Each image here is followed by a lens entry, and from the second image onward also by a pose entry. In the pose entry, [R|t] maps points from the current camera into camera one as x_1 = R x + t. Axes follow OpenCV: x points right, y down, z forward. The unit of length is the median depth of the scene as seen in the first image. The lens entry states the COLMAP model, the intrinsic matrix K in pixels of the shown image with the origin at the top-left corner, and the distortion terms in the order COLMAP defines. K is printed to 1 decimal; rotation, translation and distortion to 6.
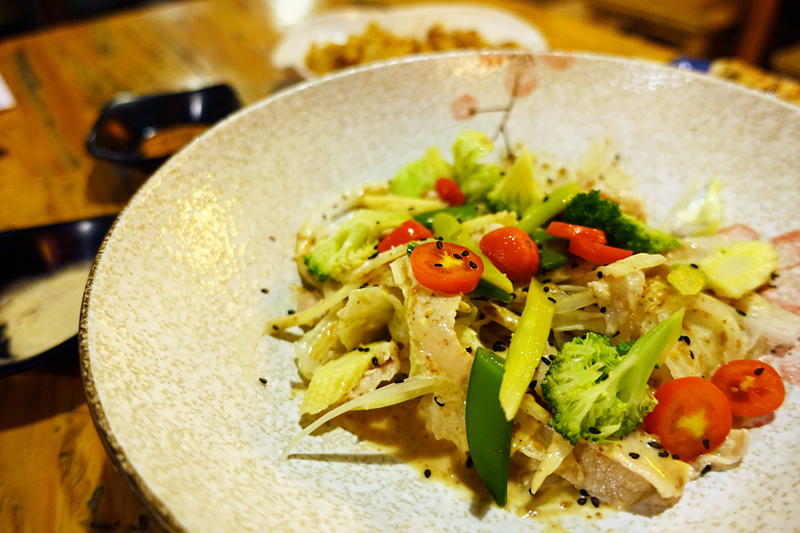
lens RADIAL K [[544.1, 0, 402.9], [0, 544.1, 263.8], [0, 0, 1]] dist [0.012401, 0.000201]
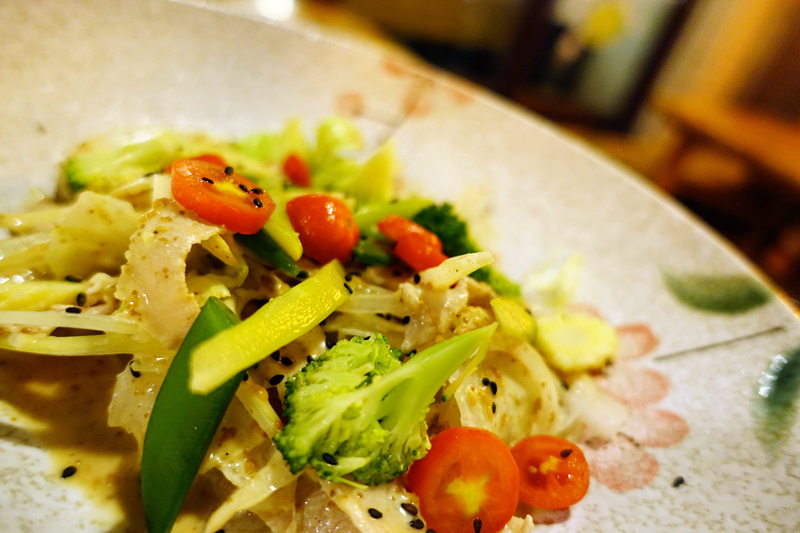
lens RADIAL K [[544.1, 0, 399.5], [0, 544.1, 256.5], [0, 0, 1]] dist [0.012401, 0.000201]
pose [[0.930203, 0.329097, 0.162534, 0.200046], [-0.296884, 0.934988, -0.194054, 0.147619], [-0.215830, 0.132256, 0.967433, 0.247940]]
